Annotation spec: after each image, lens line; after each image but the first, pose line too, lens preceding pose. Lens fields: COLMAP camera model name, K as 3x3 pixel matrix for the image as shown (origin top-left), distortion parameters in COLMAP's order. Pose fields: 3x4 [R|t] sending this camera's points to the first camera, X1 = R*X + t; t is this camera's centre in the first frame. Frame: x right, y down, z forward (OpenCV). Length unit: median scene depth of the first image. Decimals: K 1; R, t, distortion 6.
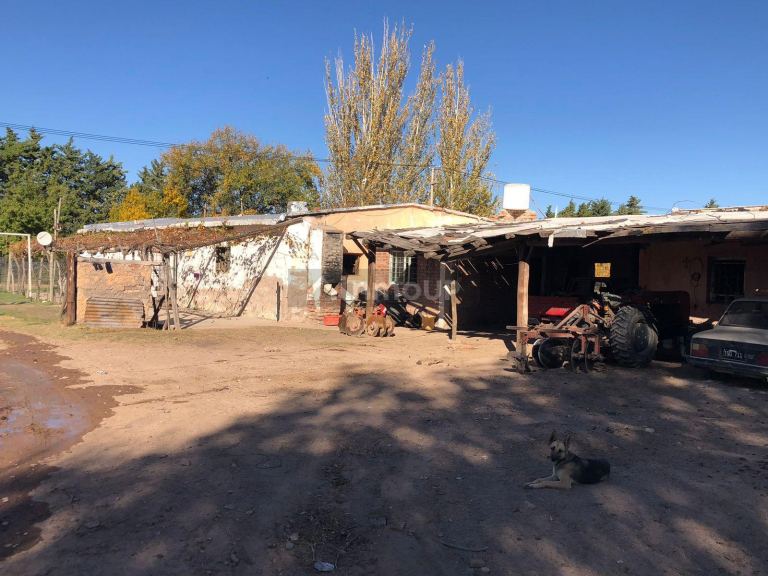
lens RADIAL K [[705.5, 0, 384.0], [0, 705.5, 288.0], [0, 0, 1]] dist [0.072258, -0.129143]
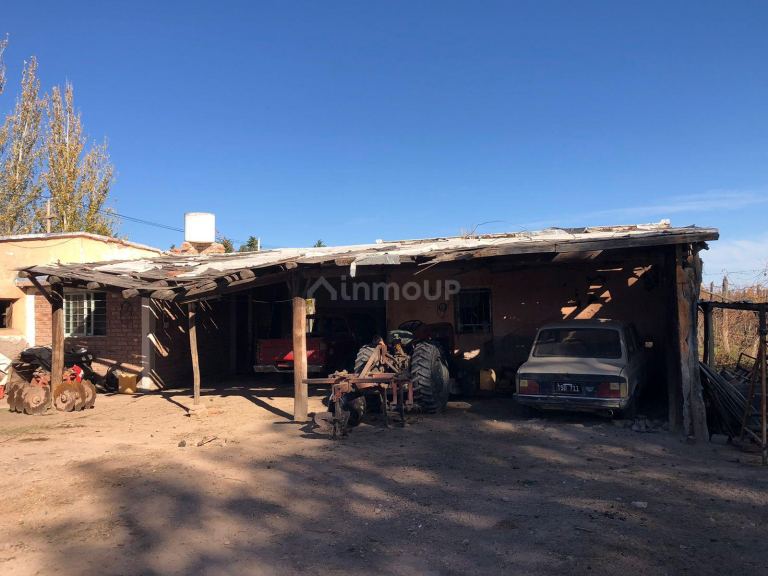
lens RADIAL K [[705.5, 0, 384.0], [0, 705.5, 288.0], [0, 0, 1]] dist [0.072258, -0.129143]
pose [[0.857601, -0.031339, 0.513361, -0.094169], [0.061162, 0.997273, -0.041295, -0.006164], [-0.510667, 0.066813, 0.857179, 0.183377]]
